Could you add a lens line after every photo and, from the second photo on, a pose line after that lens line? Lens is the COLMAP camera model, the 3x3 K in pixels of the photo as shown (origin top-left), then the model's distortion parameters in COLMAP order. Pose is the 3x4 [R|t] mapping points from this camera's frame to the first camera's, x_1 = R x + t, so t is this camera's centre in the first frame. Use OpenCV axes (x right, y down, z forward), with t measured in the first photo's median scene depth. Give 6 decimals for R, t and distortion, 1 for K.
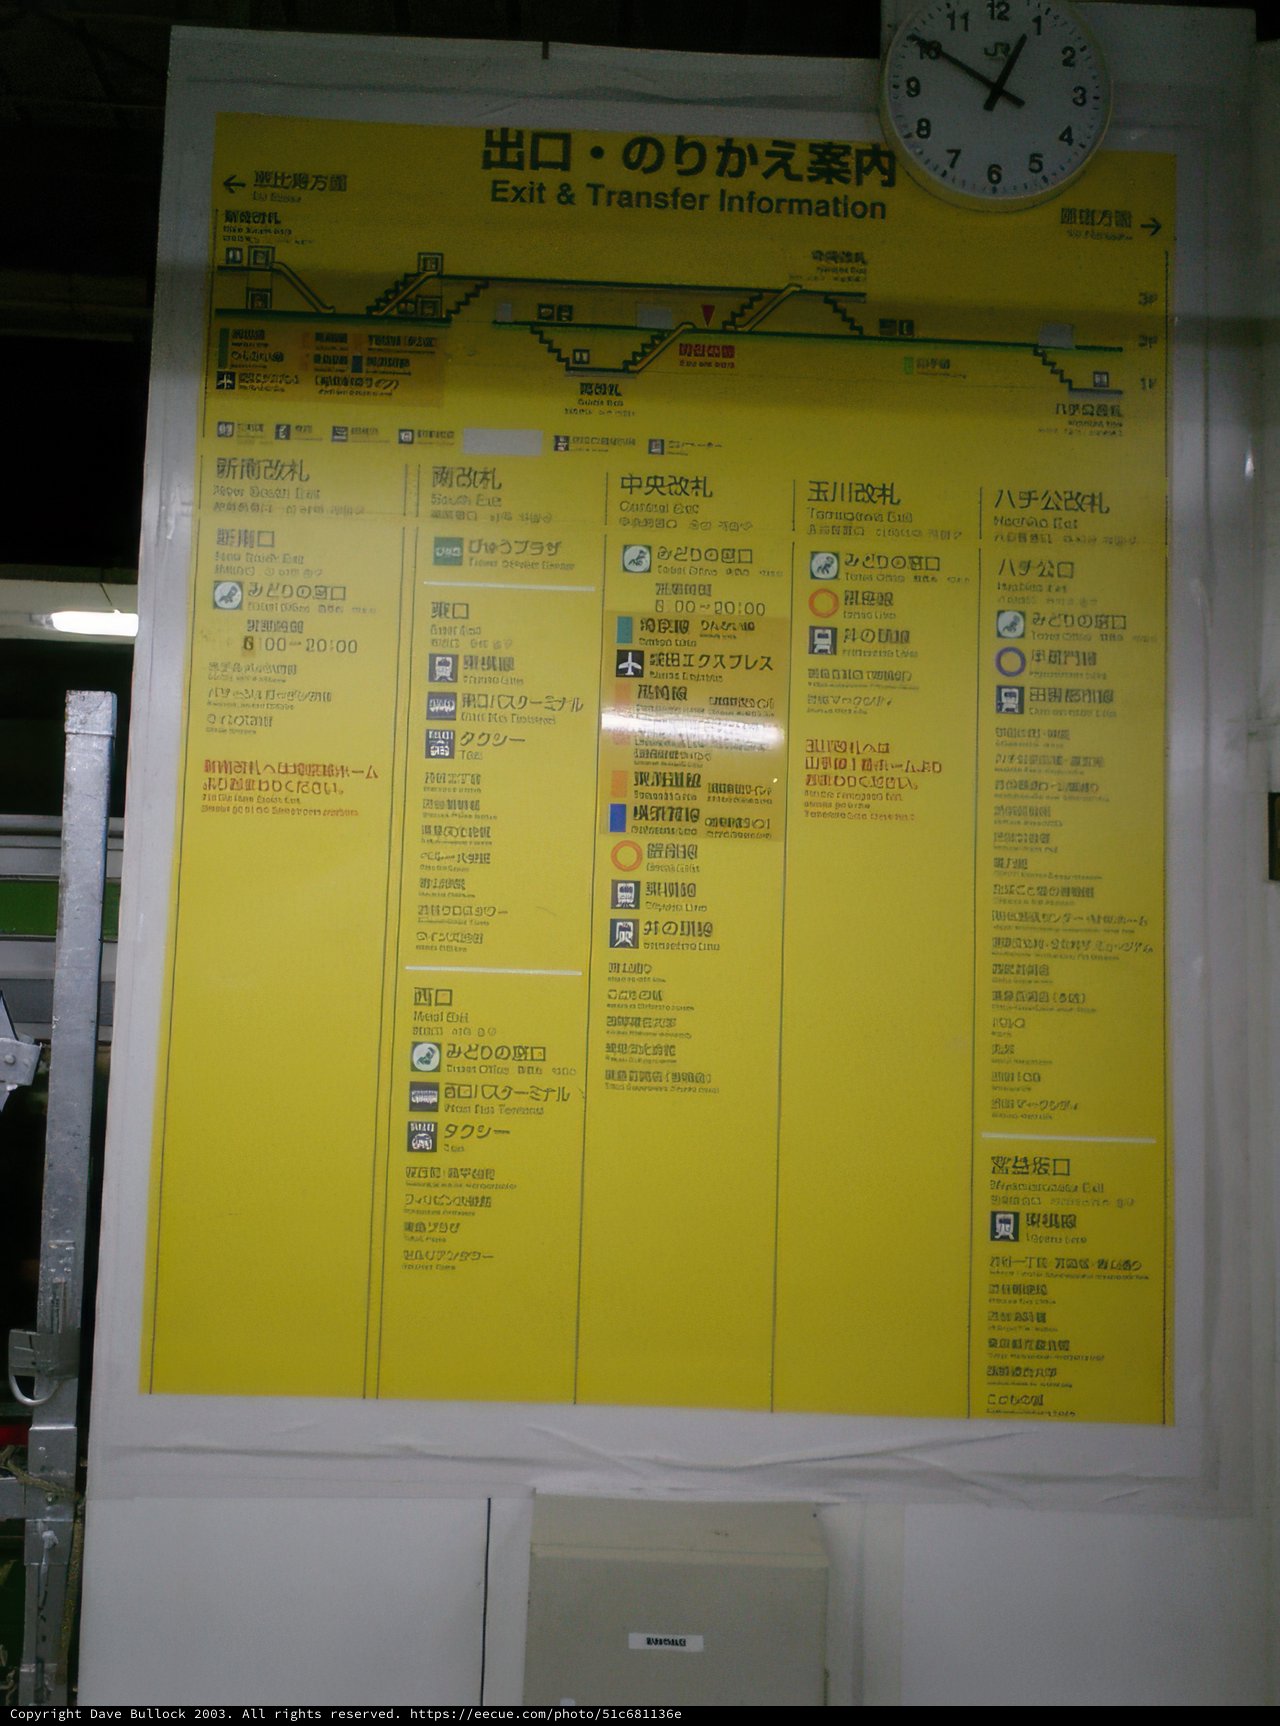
lens RADIAL K [[1787.9, 0, 640.0], [0, 1787.9, 863.0], [0, 0, 1]] dist [-0.009842, -0.034149]
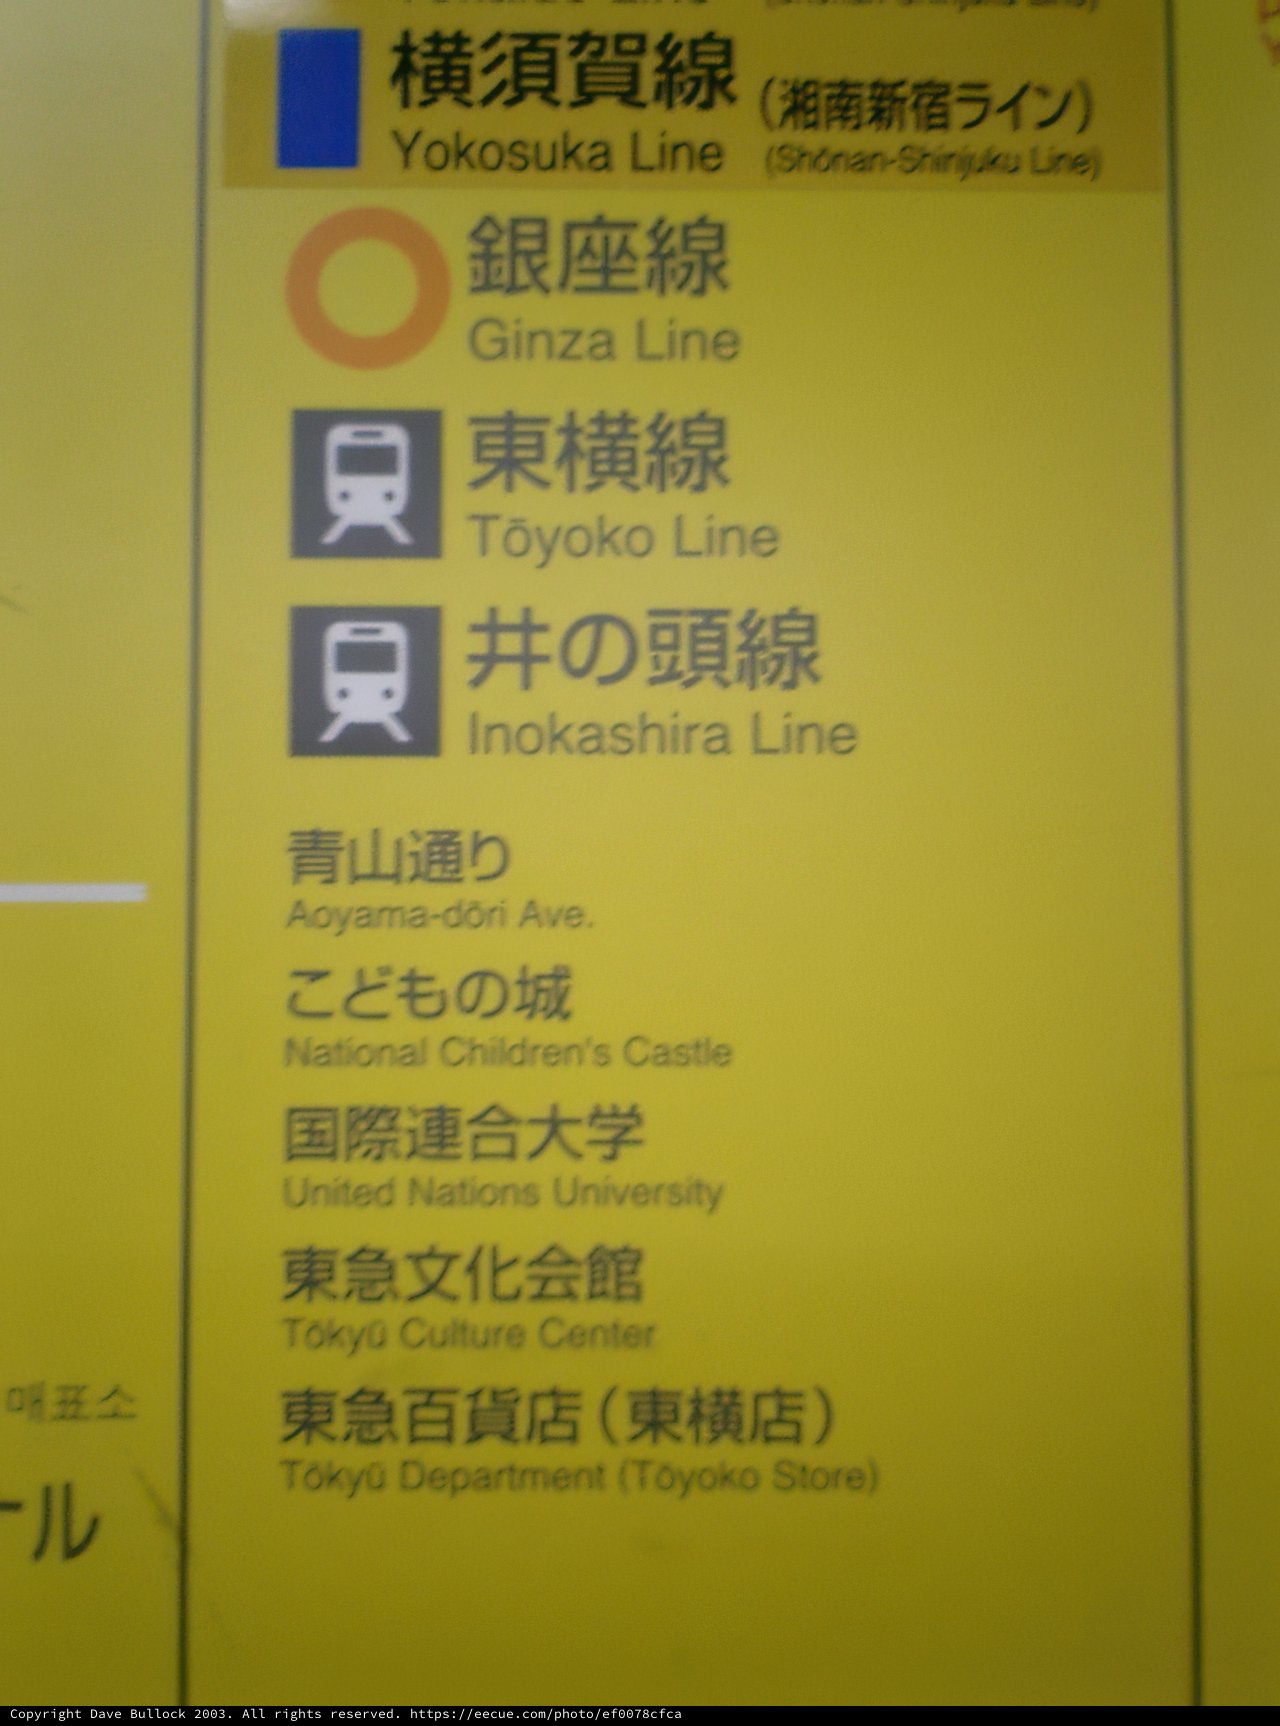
lens RADIAL K [[1787.9, 0, 640.0], [0, 1787.9, 863.0], [0, 0, 1]] dist [-0.009842, -0.034149]
pose [[0.999120, -0.032002, -0.027098, 0.026066], [0.033053, 0.998681, 0.039282, 0.052901], [0.025805, -0.040144, 0.998861, 0.811009]]
